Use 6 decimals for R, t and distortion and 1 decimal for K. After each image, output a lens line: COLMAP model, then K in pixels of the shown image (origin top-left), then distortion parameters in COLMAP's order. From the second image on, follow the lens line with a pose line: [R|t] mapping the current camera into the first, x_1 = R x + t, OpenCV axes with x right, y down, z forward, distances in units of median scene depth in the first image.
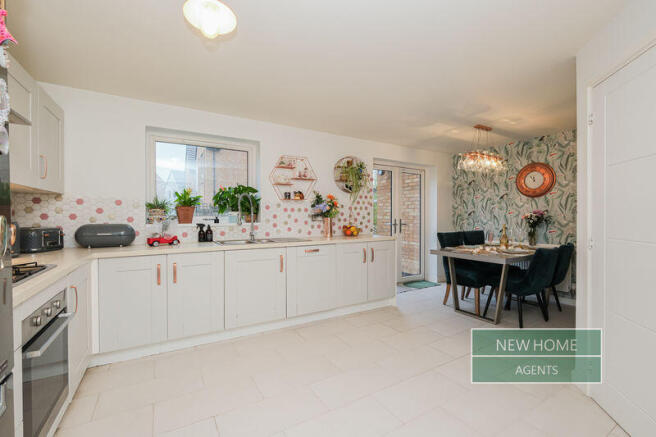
lens RADIAL K [[285.3, 0, 331.5], [0, 285.3, 218.6], [0, 0, 1]] dist [-0.007488, 0.000661]
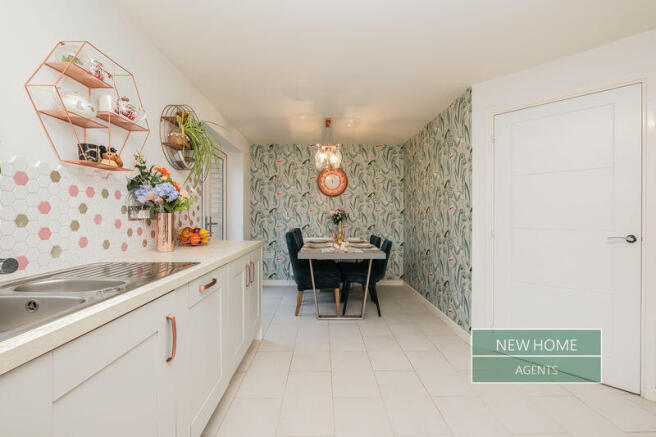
lens RADIAL K [[285.3, 0, 328.5], [0, 285.3, 220.0], [0, 0, 1]] dist [-0.007488, 0.000661]
pose [[0.487663, -0.009955, 0.872975, -0.308827], [-0.001027, 0.999928, 0.011976, 0.002709], [-0.873031, -0.006737, 0.487617, 0.503776]]
